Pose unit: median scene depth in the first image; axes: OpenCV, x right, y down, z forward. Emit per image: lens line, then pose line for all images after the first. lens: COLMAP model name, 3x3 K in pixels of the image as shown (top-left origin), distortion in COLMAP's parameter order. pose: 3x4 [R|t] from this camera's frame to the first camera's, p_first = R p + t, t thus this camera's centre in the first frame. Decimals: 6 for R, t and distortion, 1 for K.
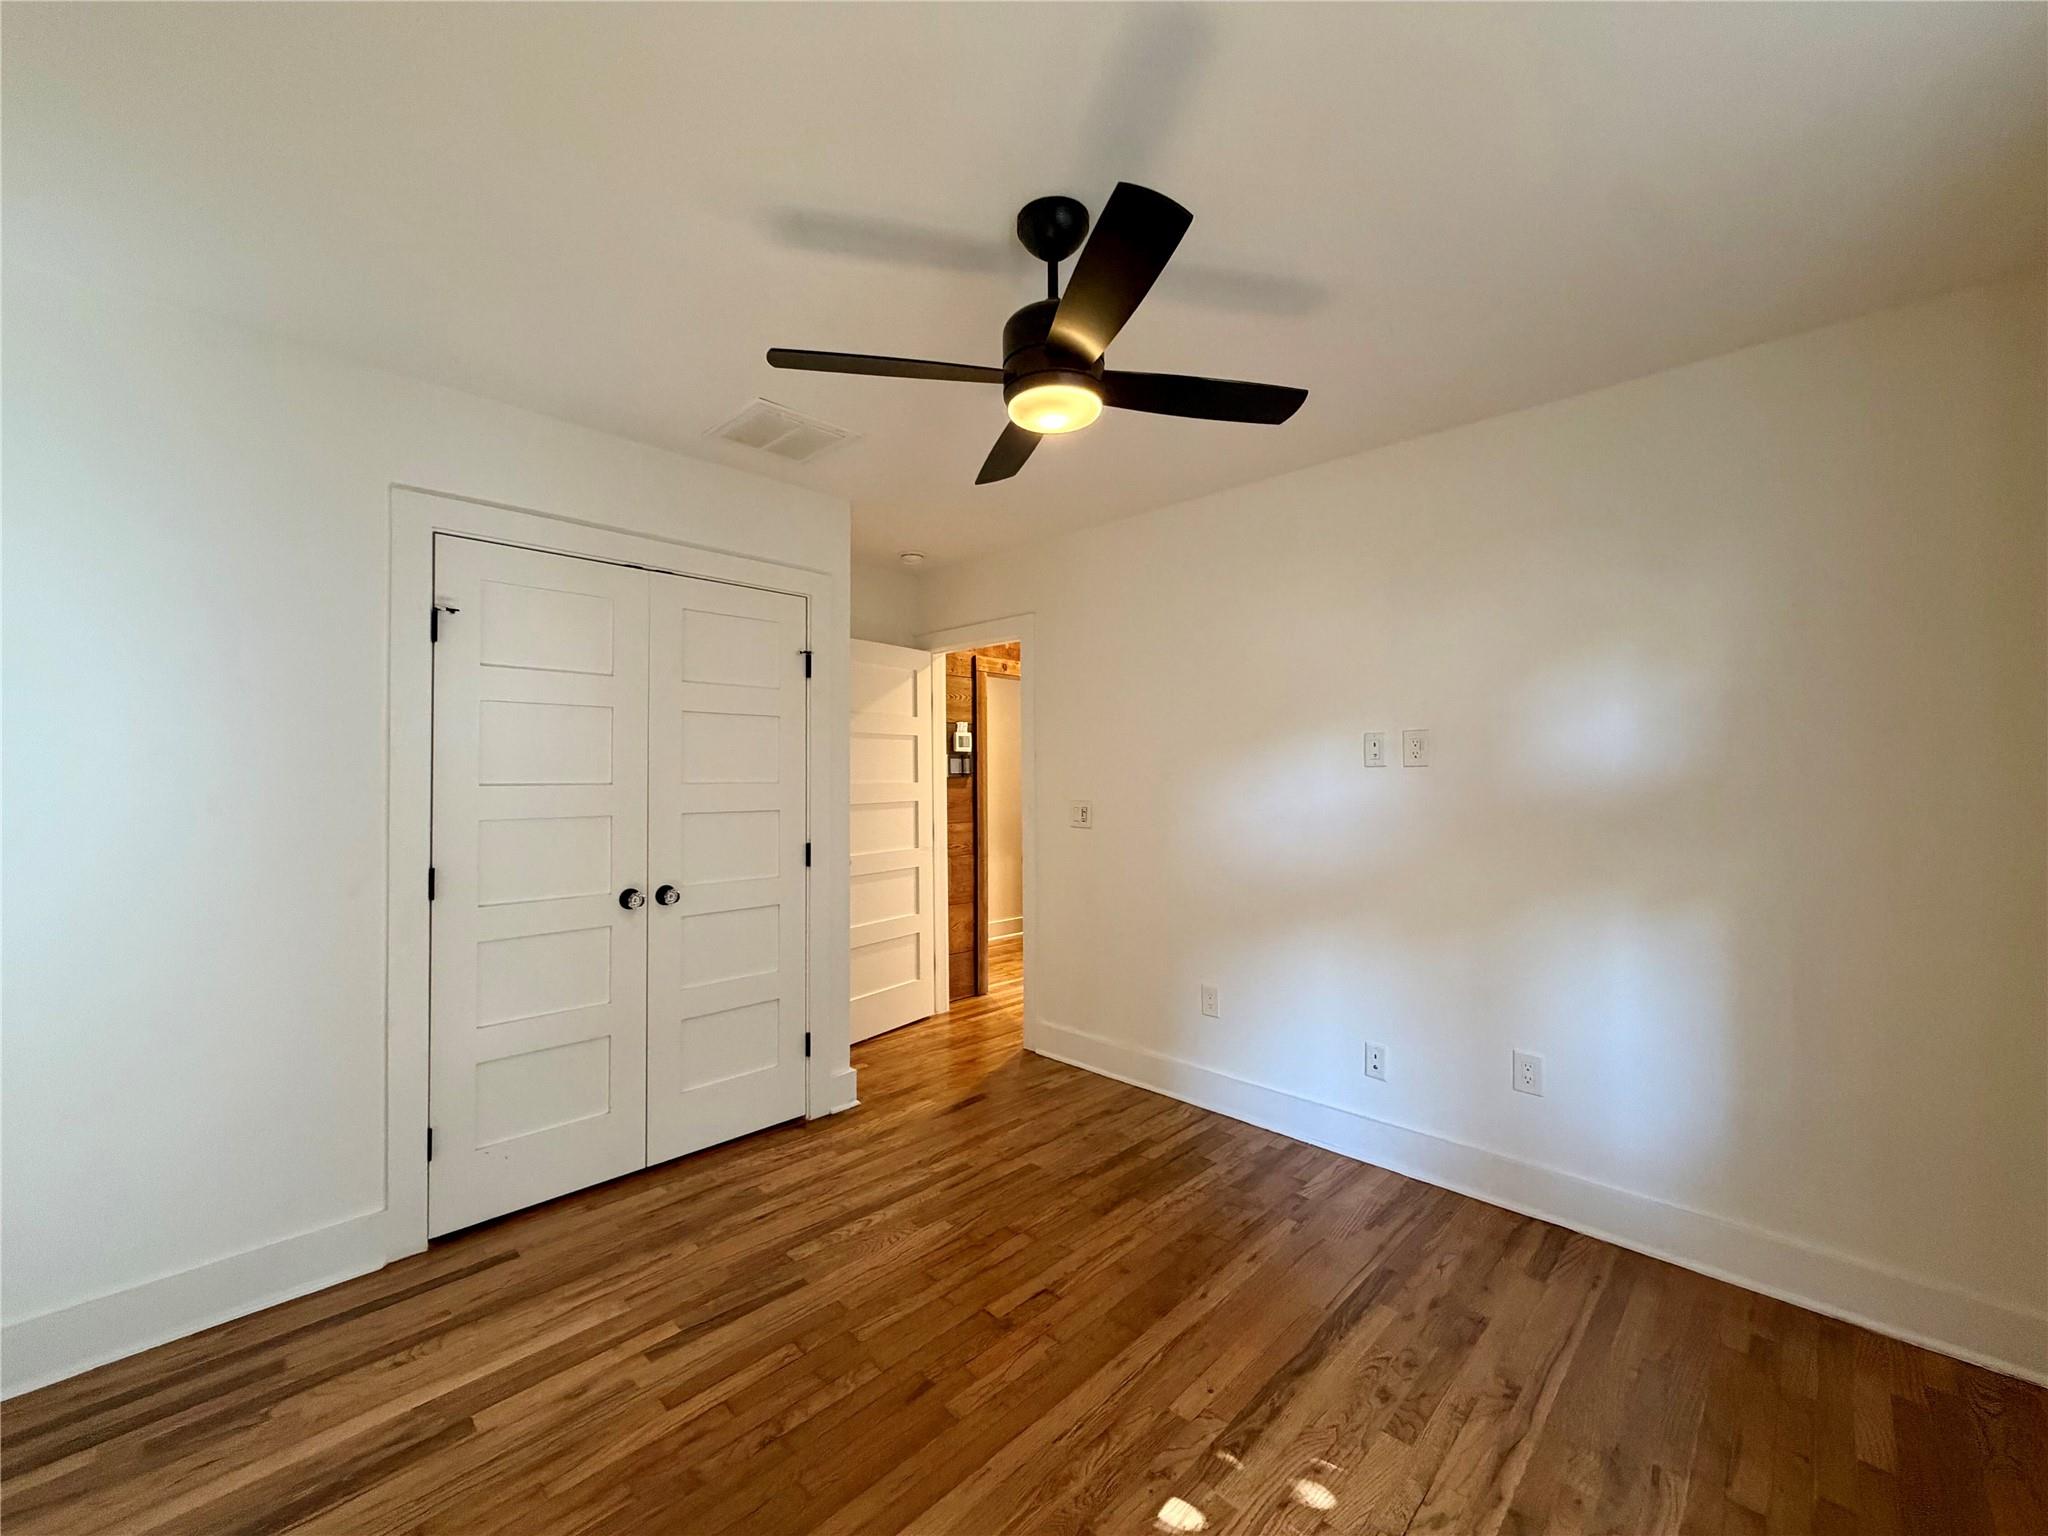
lens RADIAL K [[819.0, 0, 1012.1], [0, 819.0, 765.2], [0, 0, 1]] dist [-0.000518, -0.000083]
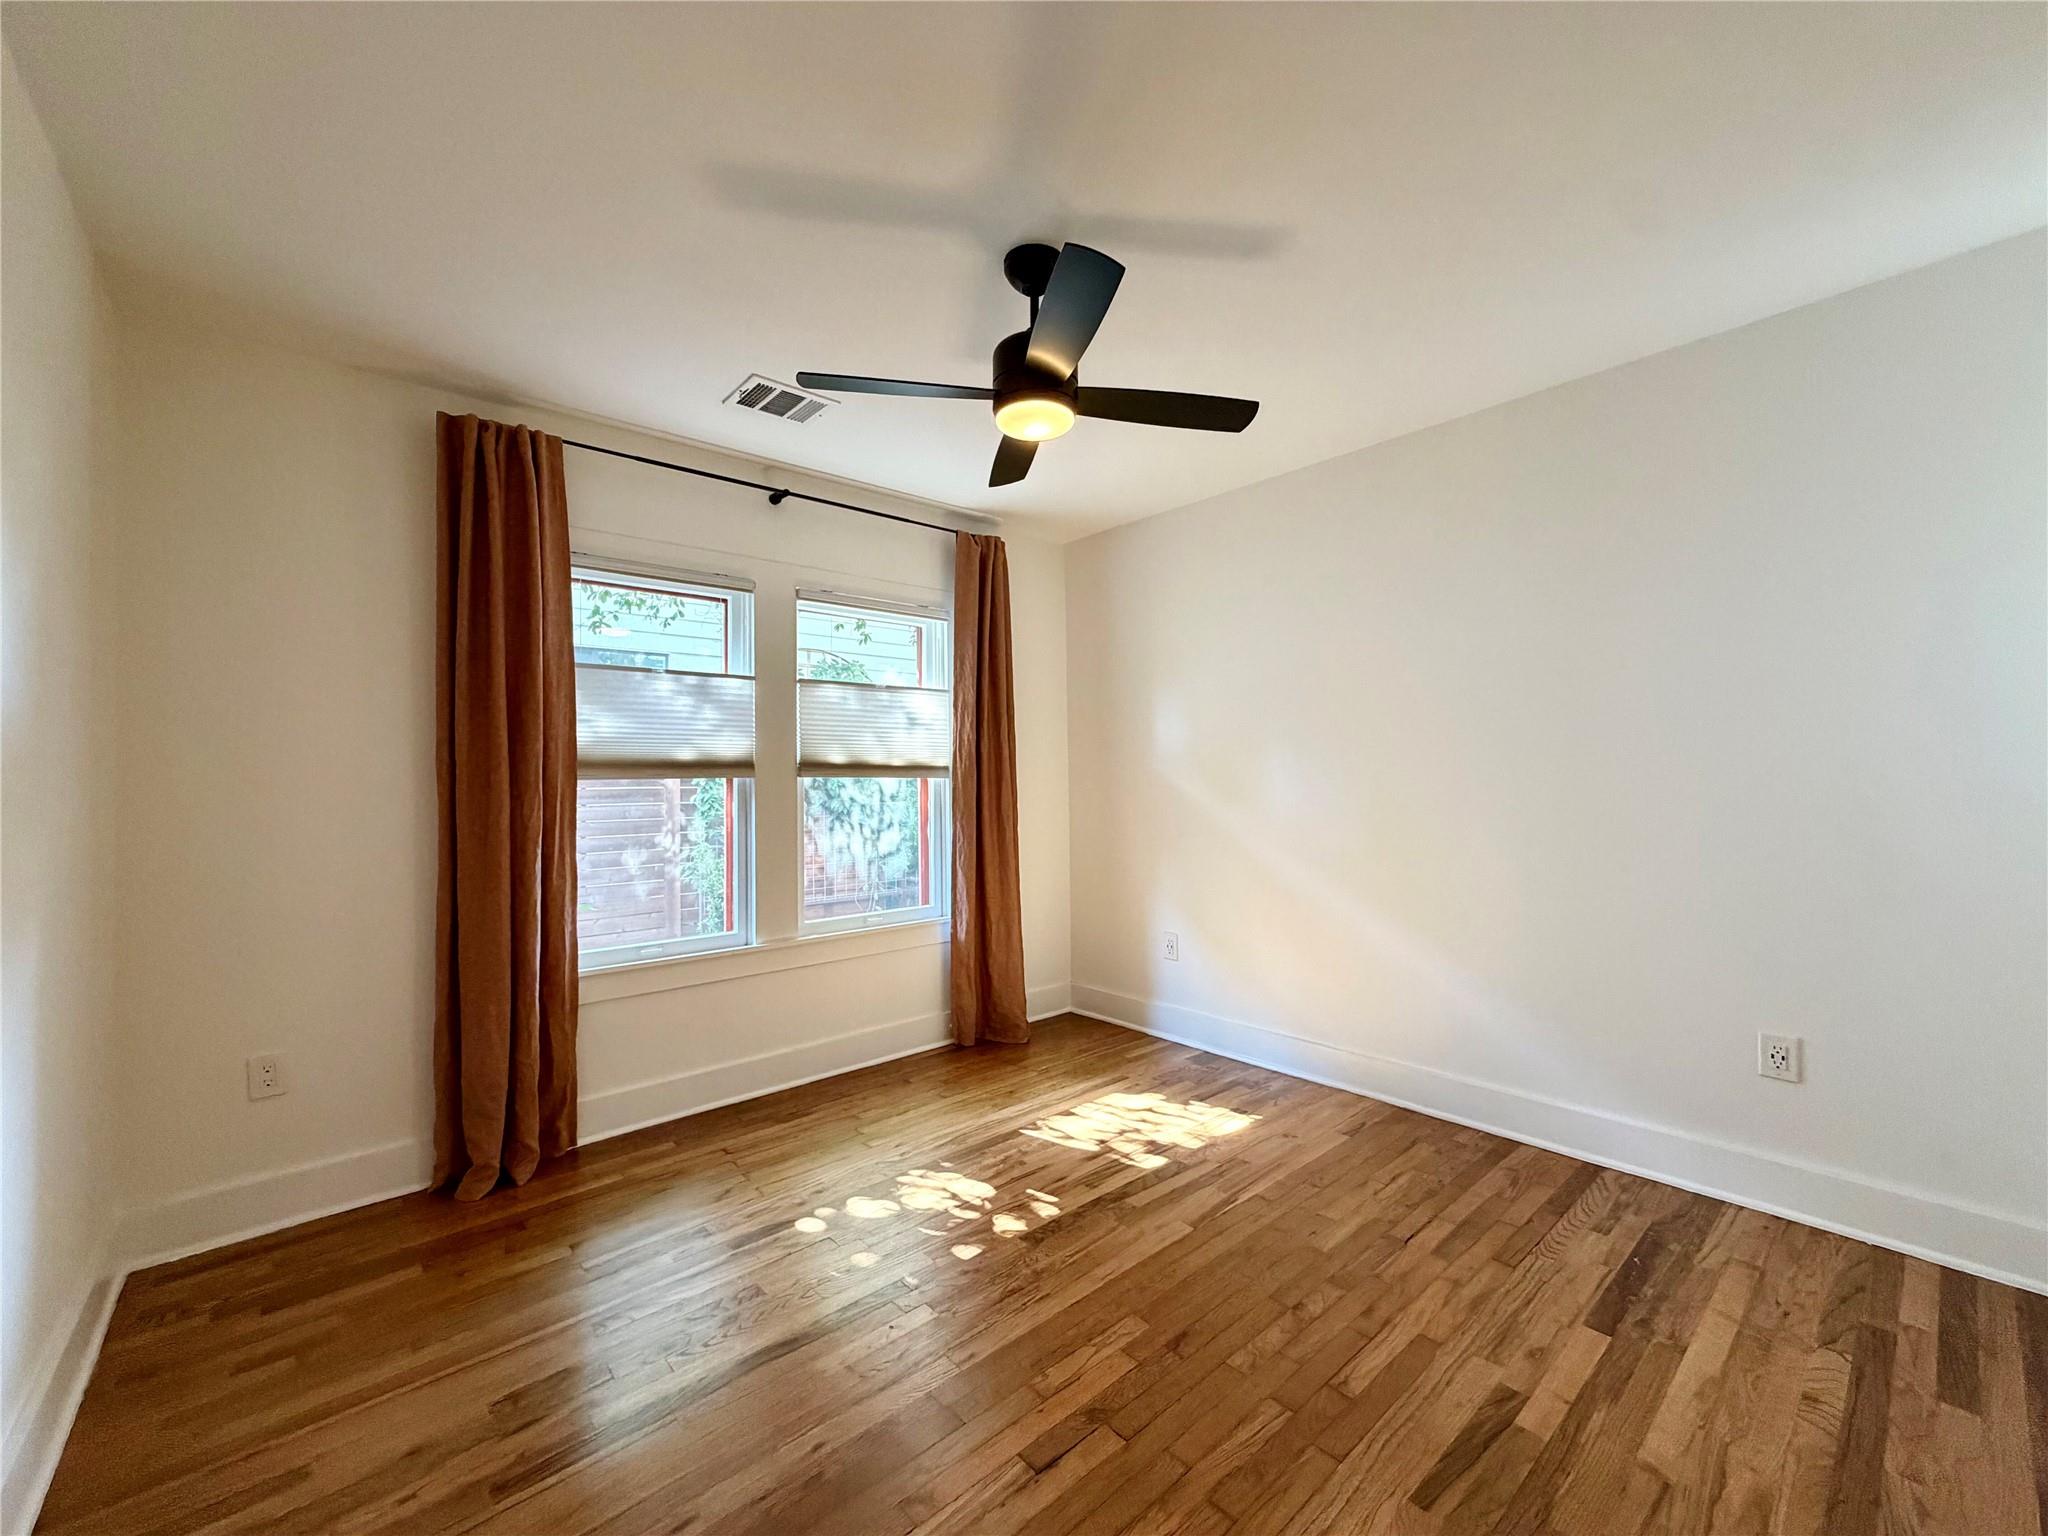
lens RADIAL K [[819.0, 0, 1012.1], [0, 819.0, 765.2], [0, 0, 1]] dist [-0.000518, -0.000083]
pose [[-0.996819, 0.015771, 0.078127, 0.001020], [0.013508, 0.999476, -0.029401, 0.089696], [-0.078549, -0.028252, -0.996510, 1.996739]]
